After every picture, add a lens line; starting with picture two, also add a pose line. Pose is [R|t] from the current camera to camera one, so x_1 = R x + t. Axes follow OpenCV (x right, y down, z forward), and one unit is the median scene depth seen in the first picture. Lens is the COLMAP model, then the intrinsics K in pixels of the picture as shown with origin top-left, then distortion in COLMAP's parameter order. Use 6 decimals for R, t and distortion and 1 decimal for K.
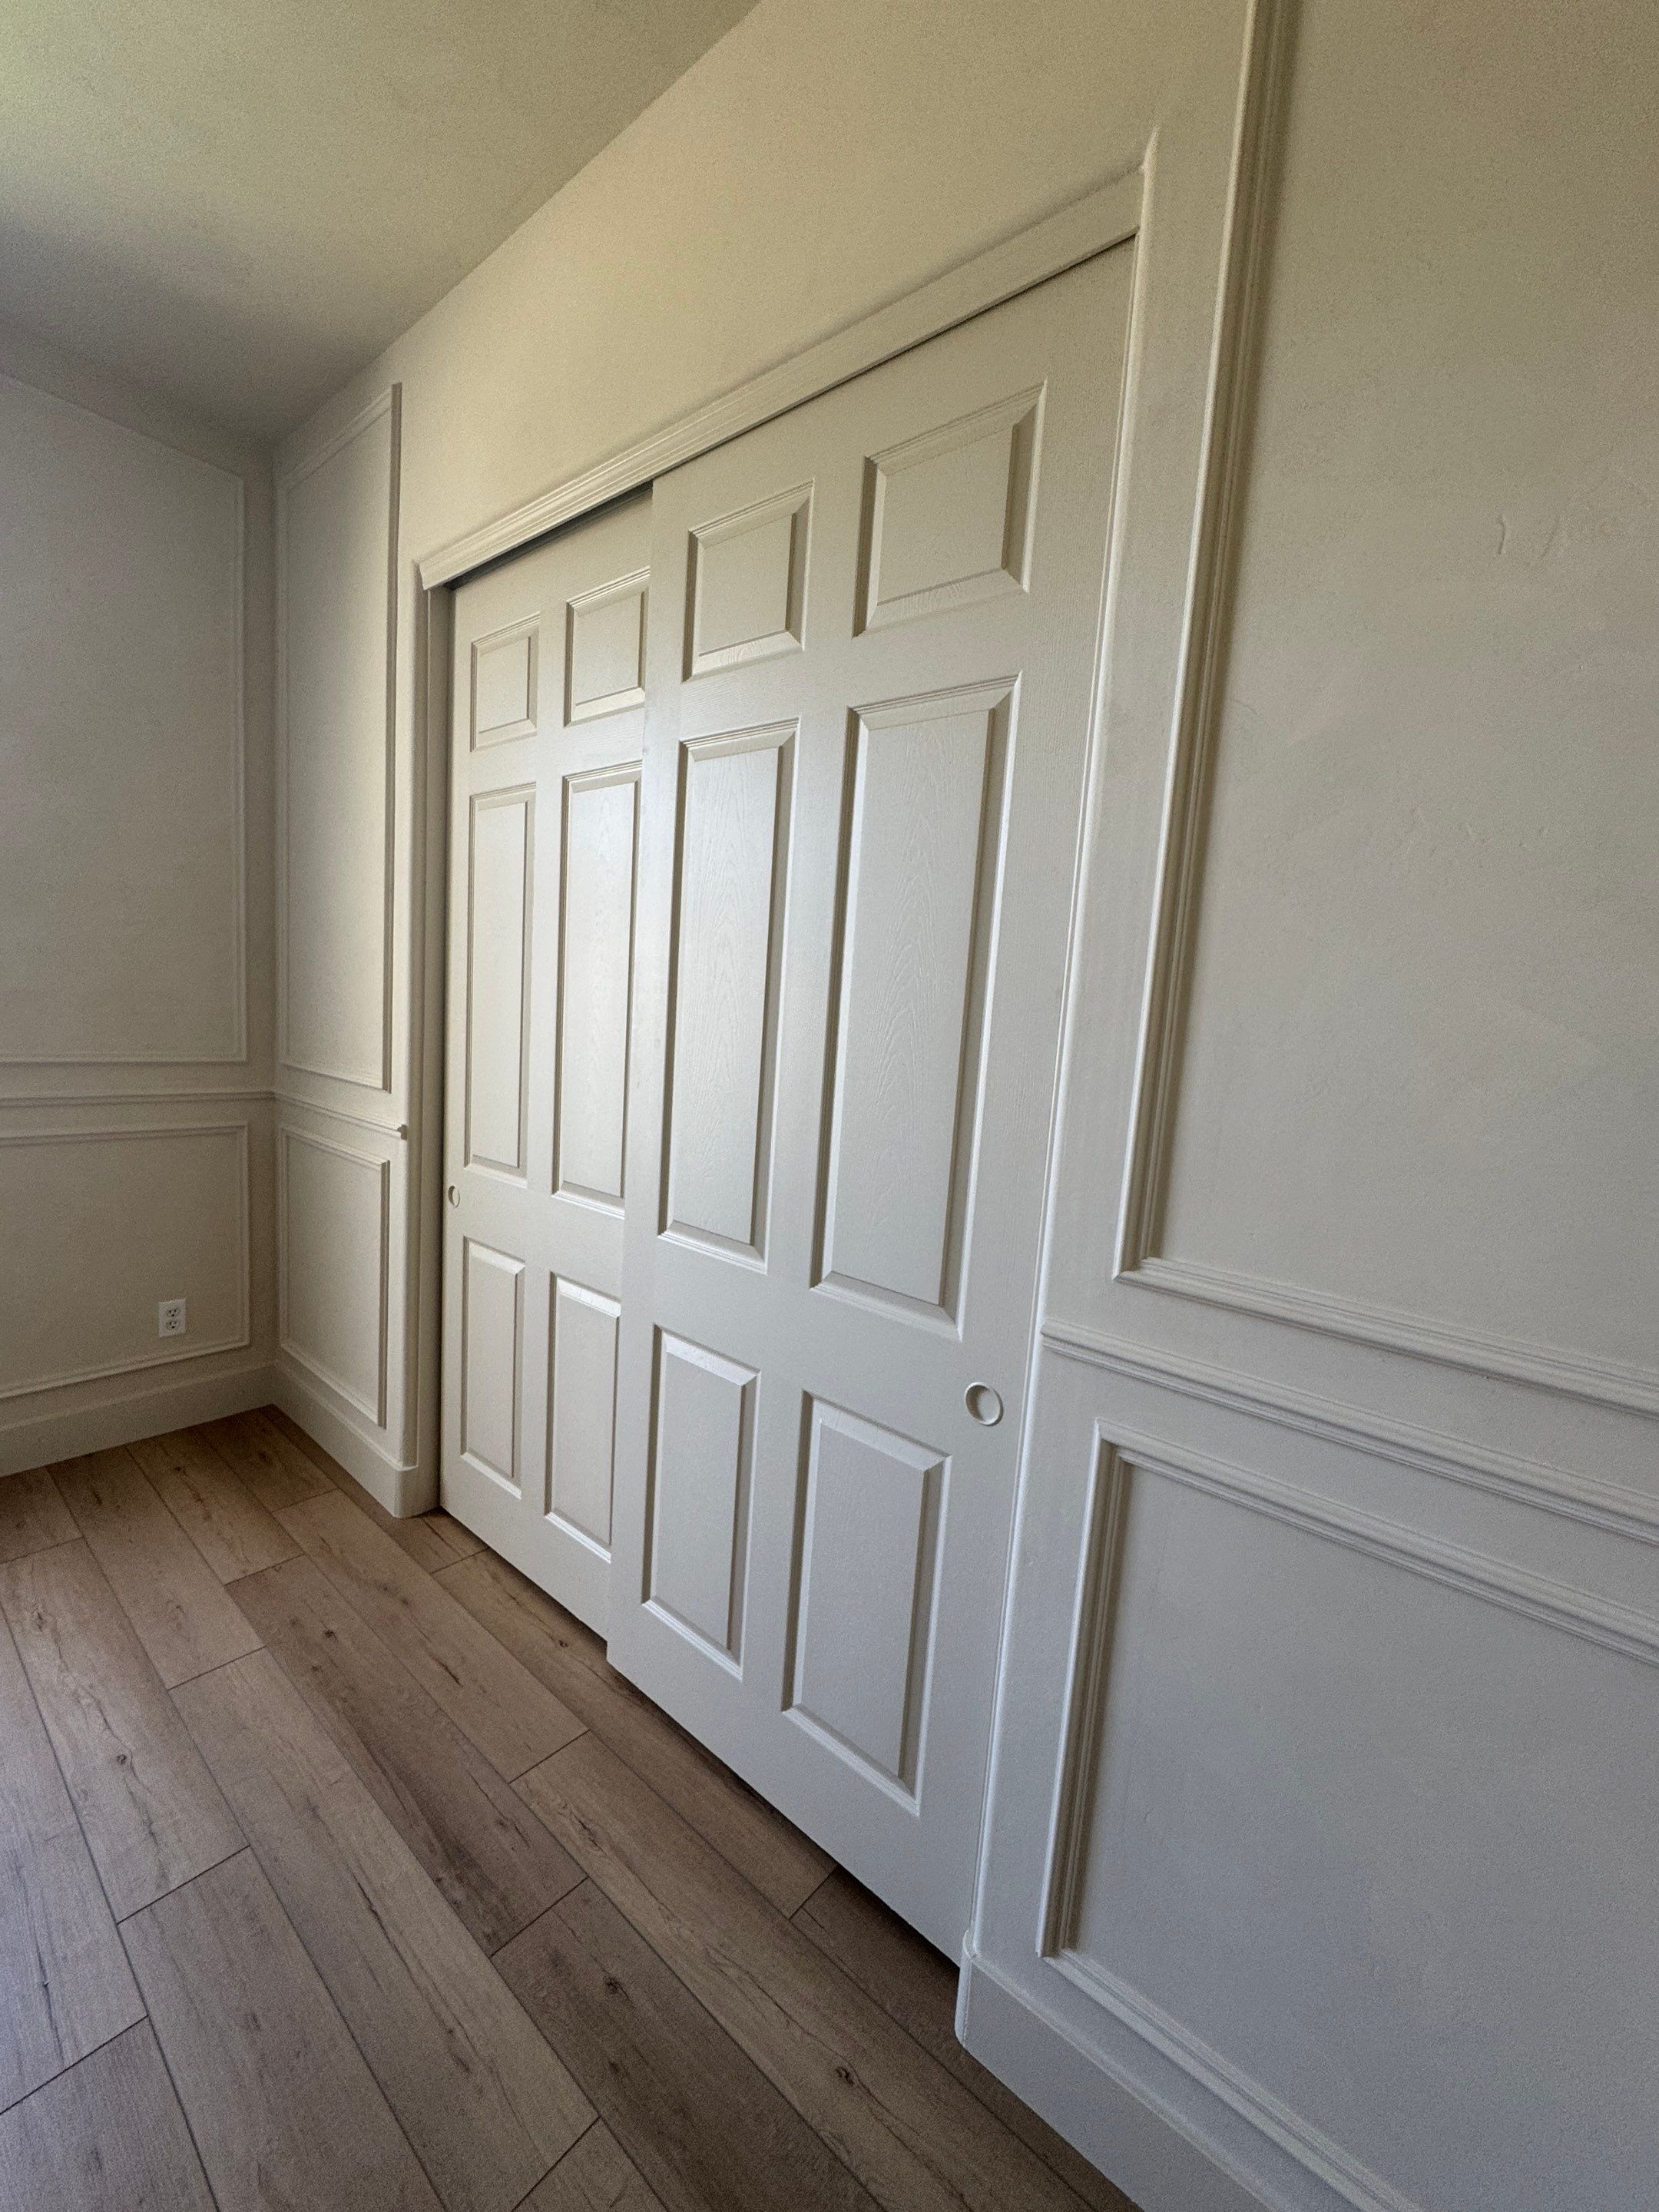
lens RADIAL K [[901.9, 0, 788.9], [0, 901.9, 1106.5], [0, 0, 1]] dist [-0.002738, -0.000154]
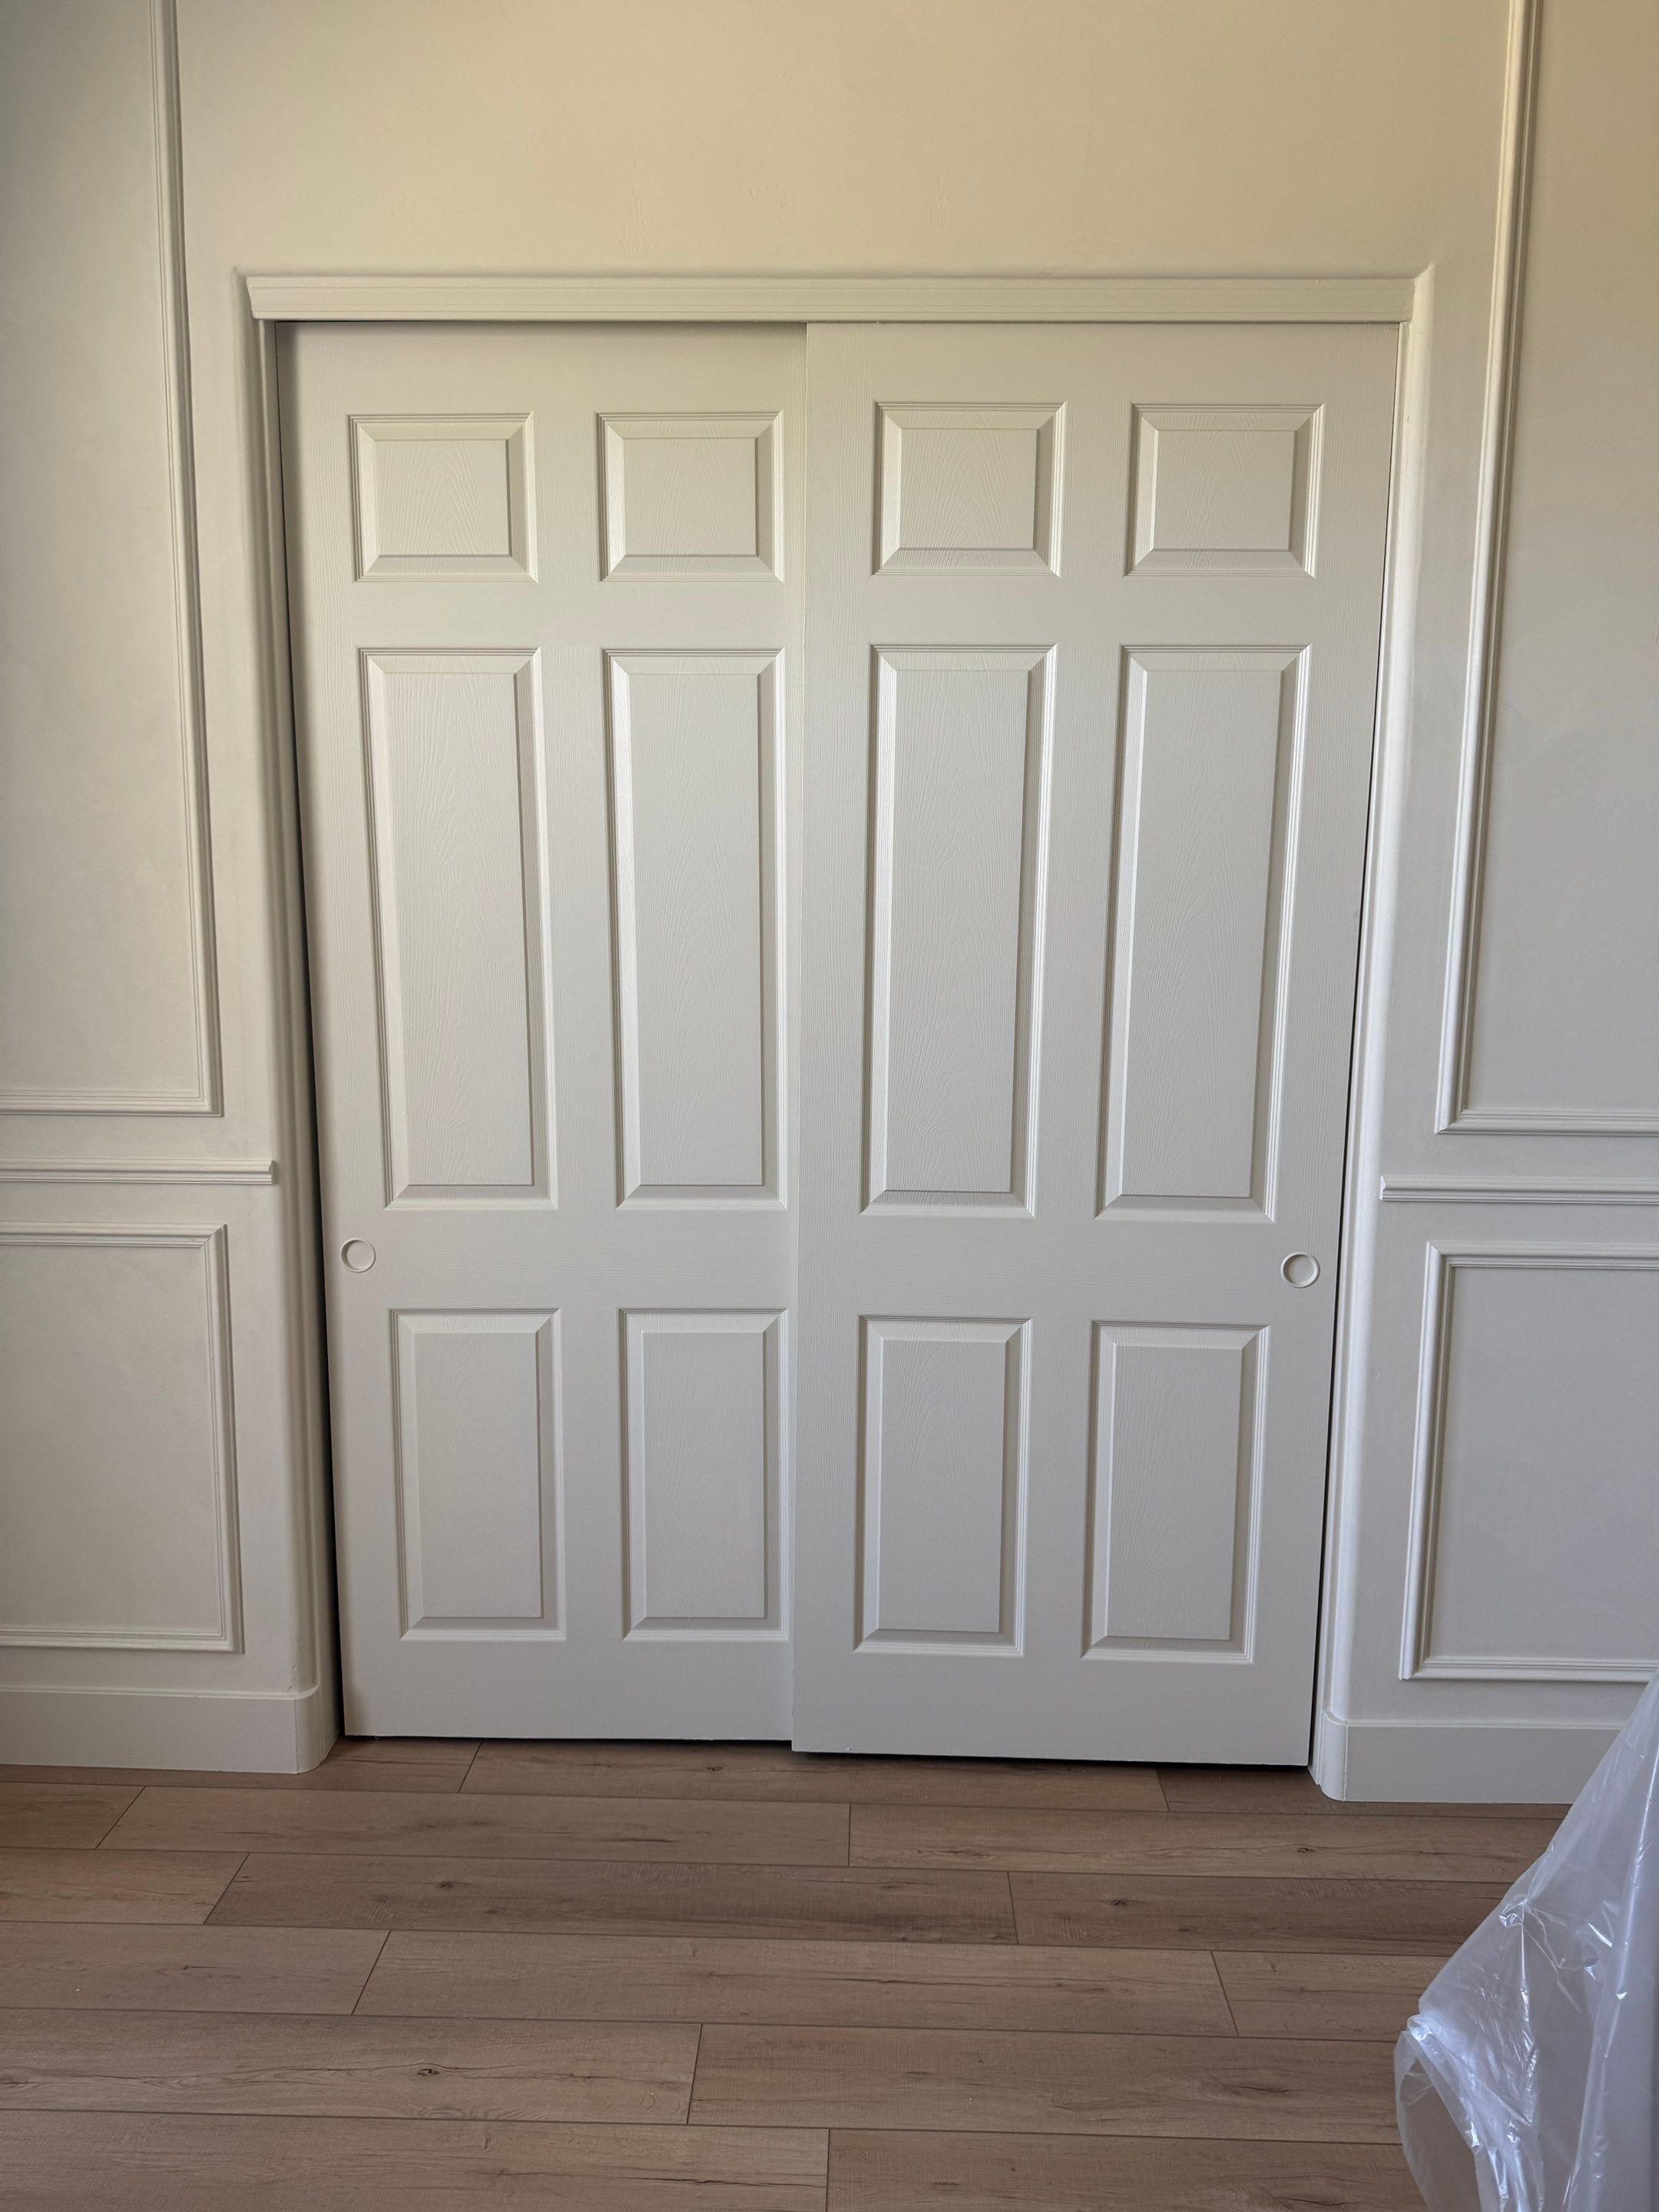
lens RADIAL K [[1638.9, 0, 822.3], [0, 1638.9, 1112.2], [0, 0, 1]] dist [0.058313, -0.102843]
pose [[0.775953, -0.156702, 0.611016, -1.401427], [0.118464, 0.987618, 0.102843, -0.148241], [-0.619567, -0.007418, 0.784909, -0.258092]]
